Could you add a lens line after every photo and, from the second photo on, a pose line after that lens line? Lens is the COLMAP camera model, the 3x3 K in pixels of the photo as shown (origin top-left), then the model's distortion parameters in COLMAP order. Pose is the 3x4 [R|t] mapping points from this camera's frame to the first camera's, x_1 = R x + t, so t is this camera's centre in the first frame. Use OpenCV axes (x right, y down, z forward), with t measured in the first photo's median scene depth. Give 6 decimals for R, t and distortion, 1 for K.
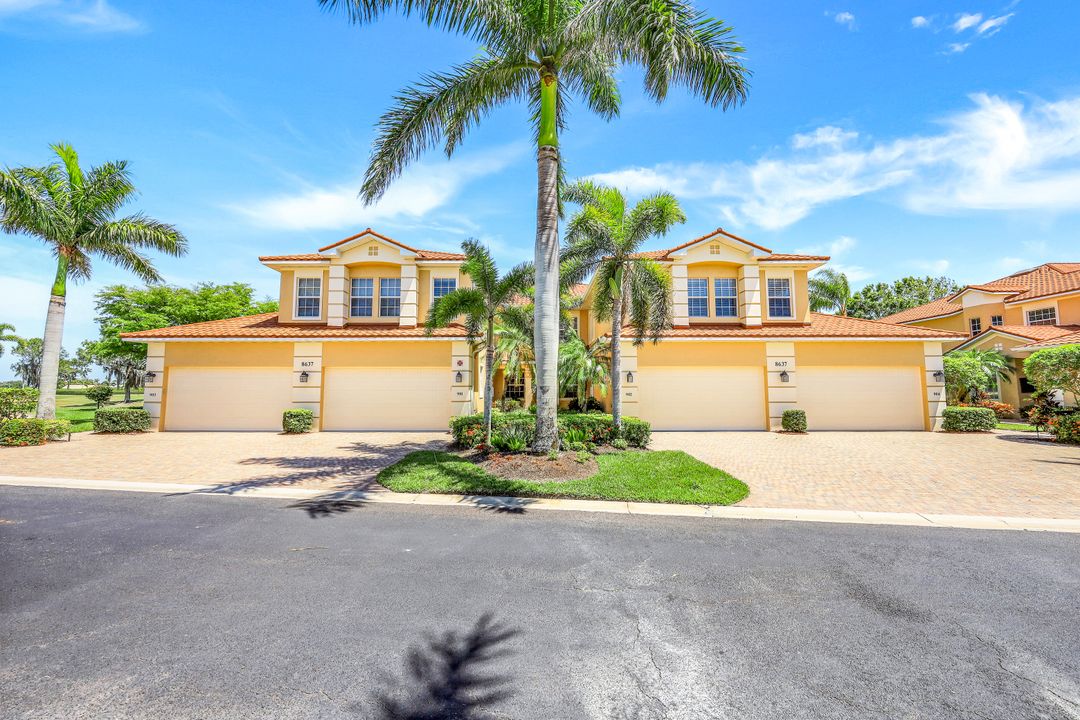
lens RADIAL K [[438.4, 0, 537.6], [0, 438.4, 353.4], [0, 0, 1]] dist [-0.000429, -0.000130]
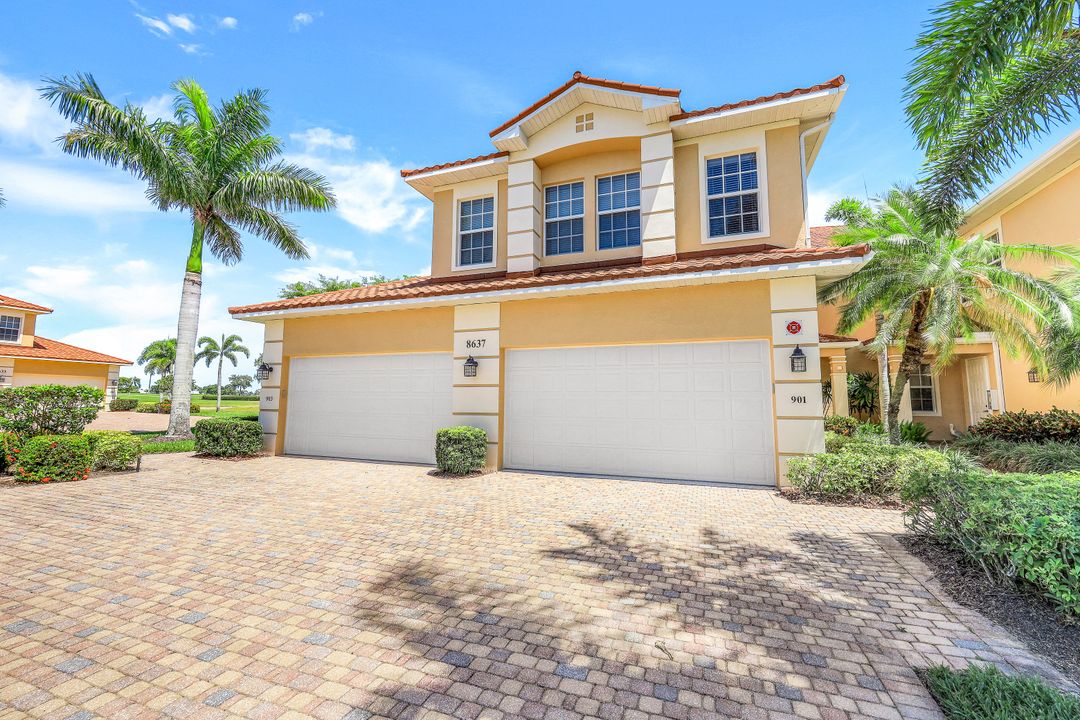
lens RADIAL K [[438.4, 0, 537.6], [0, 438.4, 353.4], [0, 0, 1]] dist [-0.000429, -0.000130]
pose [[0.936100, -0.031956, -0.350279, -0.254615], [0.024529, 0.999371, -0.025622, 0.050644], [0.350877, 0.015393, 0.936295, 0.500896]]
